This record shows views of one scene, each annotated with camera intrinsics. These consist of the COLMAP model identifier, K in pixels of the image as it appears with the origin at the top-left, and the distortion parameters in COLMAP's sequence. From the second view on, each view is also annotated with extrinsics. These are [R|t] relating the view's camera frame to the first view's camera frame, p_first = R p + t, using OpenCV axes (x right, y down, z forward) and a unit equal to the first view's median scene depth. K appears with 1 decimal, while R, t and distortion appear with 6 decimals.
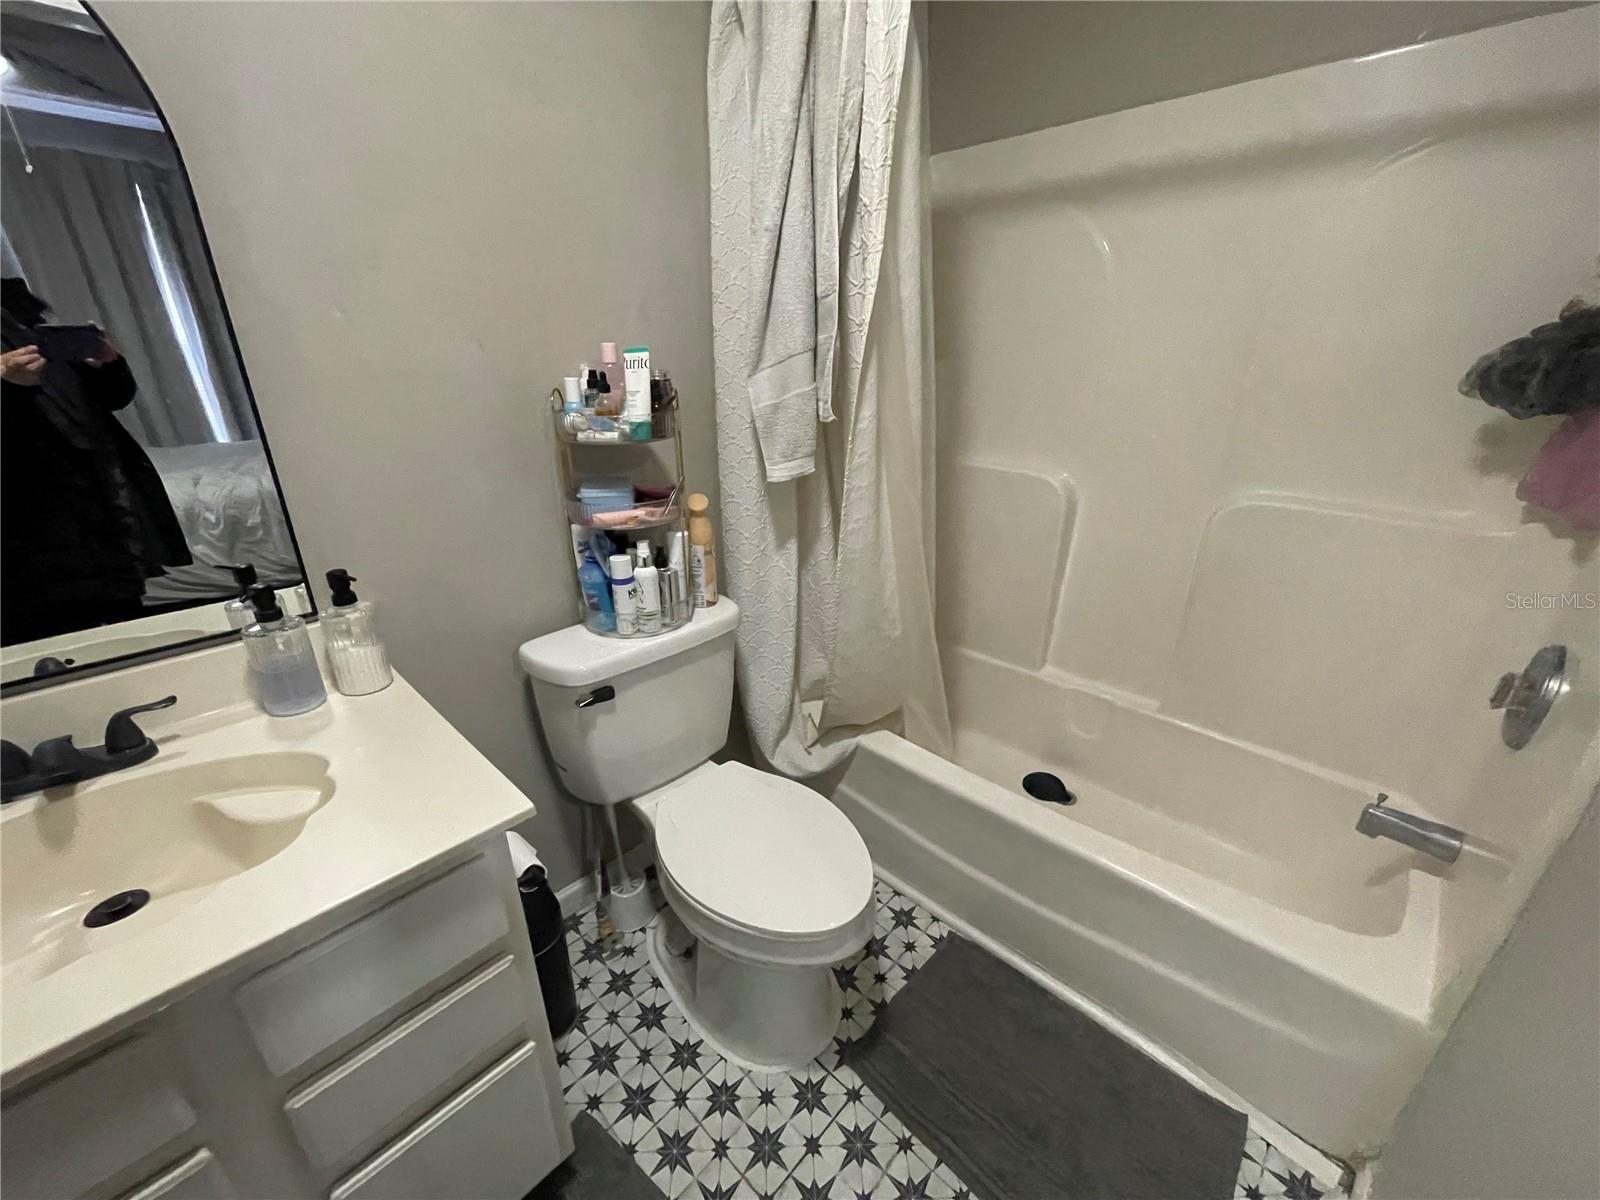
lens RADIAL K [[631.4, 0, 800.0], [0, 631.4, 600.0], [0, 0, 1]] dist [-0.001193, 0.000091]
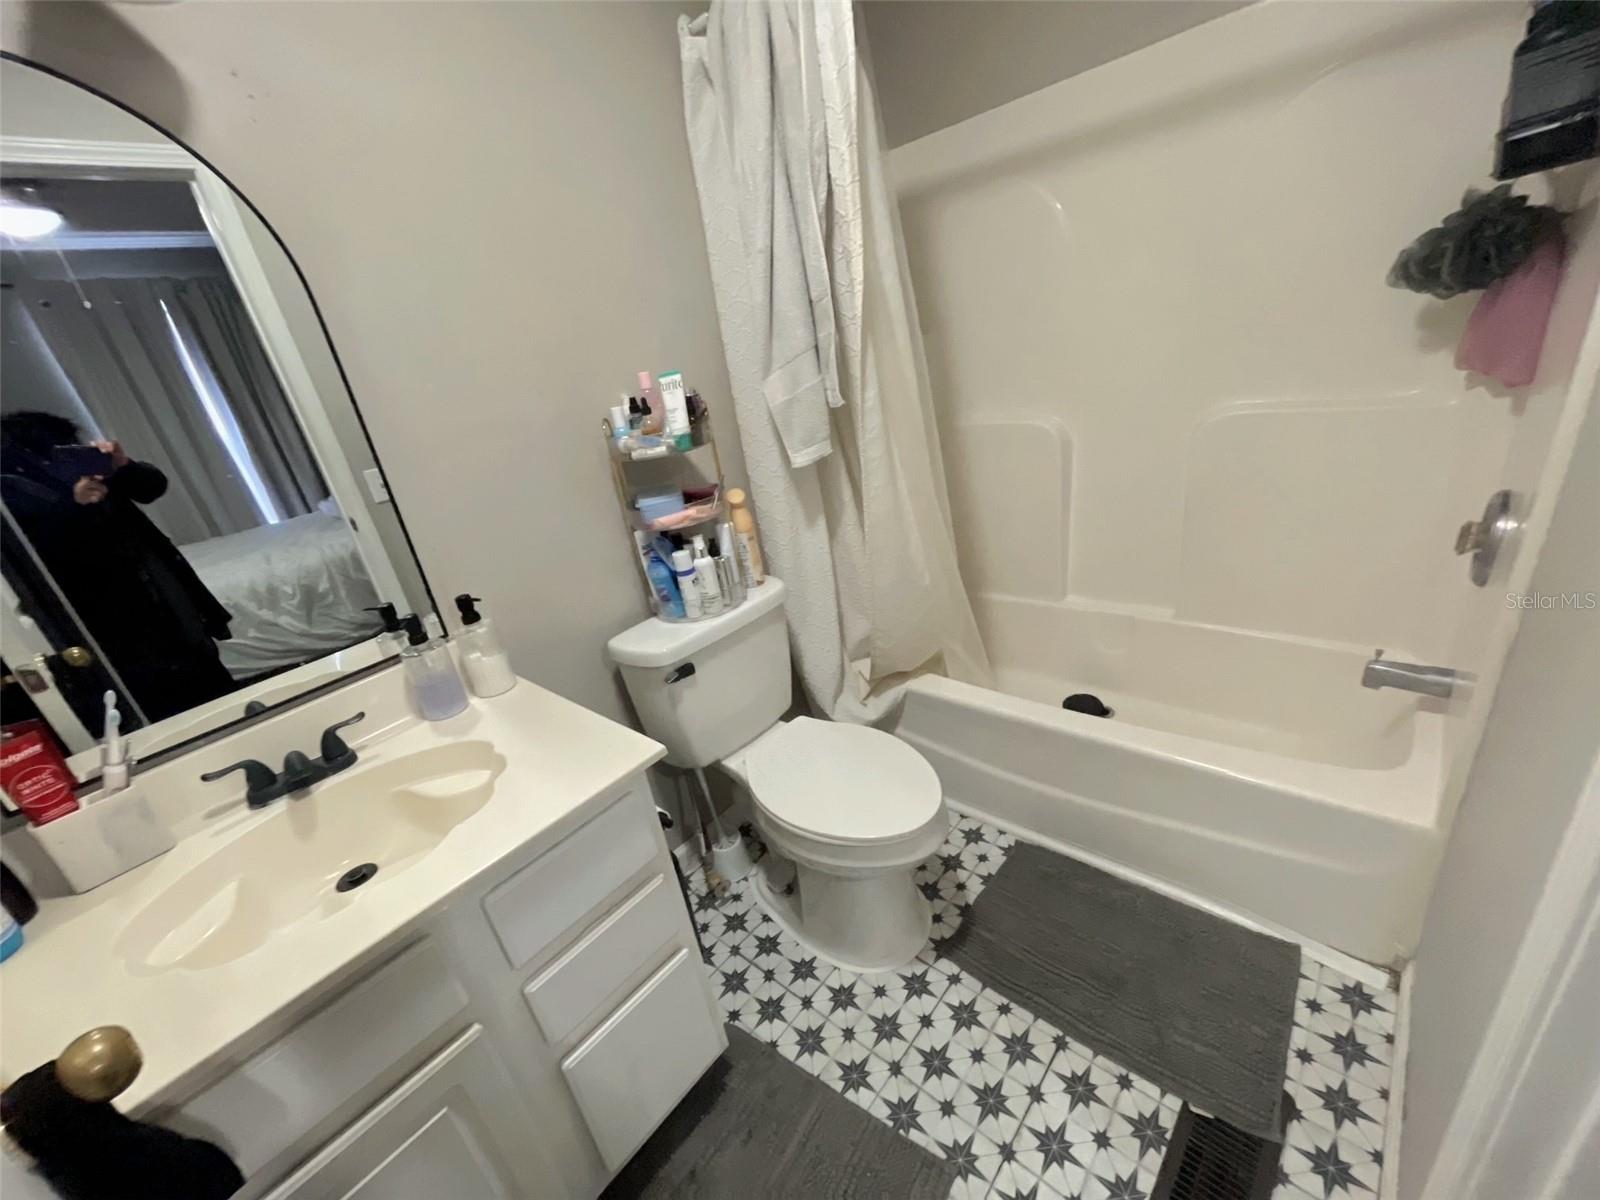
lens RADIAL K [[638.8, 0, 800.0], [0, 638.8, 600.0], [0, 0, 1]] dist [0.001837, 0.000011]
pose [[0.986487, -0.160588, -0.032468, -0.042918], [0.160871, 0.986956, 0.006263, 0.046163], [0.031038, -0.011402, 0.999453, -0.167829]]
